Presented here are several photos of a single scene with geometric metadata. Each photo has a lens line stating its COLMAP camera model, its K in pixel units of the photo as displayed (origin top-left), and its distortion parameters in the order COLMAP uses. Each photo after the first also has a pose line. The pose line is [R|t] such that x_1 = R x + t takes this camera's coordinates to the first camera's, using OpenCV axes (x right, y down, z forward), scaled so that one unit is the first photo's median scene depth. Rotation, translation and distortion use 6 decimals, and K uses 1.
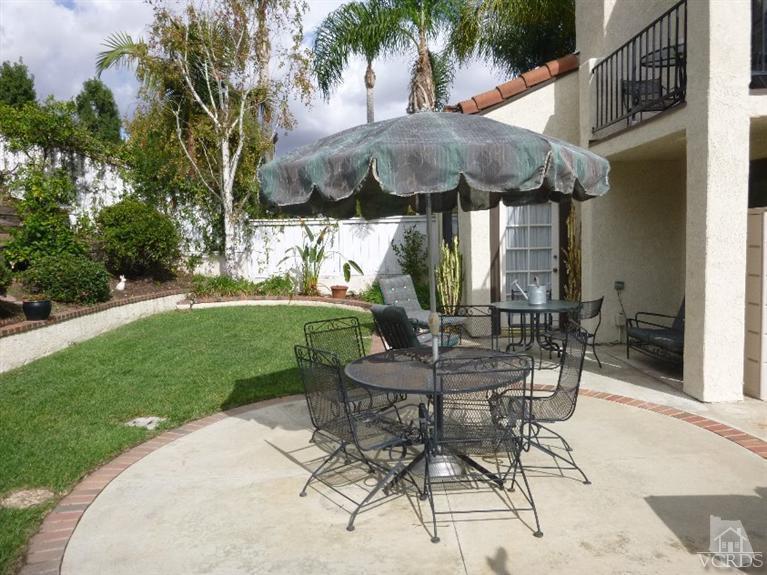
lens RADIAL K [[570.1, 0, 376.4], [0, 570.1, 287.4], [0, 0, 1]] dist [-0.029962, 0.004694]
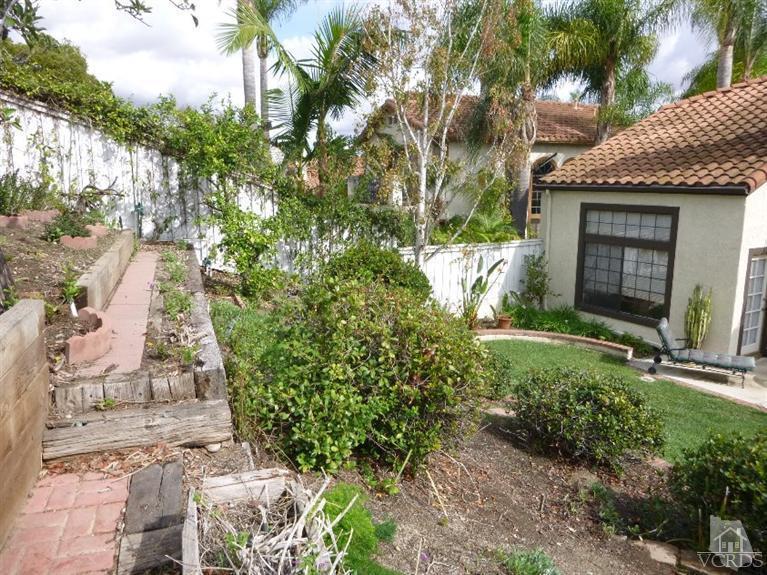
lens RADIAL K [[570.1, 0, 384.0], [0, 570.1, 283.6], [0, 0, 1]] dist [-0.029962, 0.004694]
pose [[0.860843, -0.060628, 0.505246, -0.873841], [0.023313, 0.996533, 0.079861, -0.167987], [-0.508336, -0.056969, 0.859272, 0.275049]]
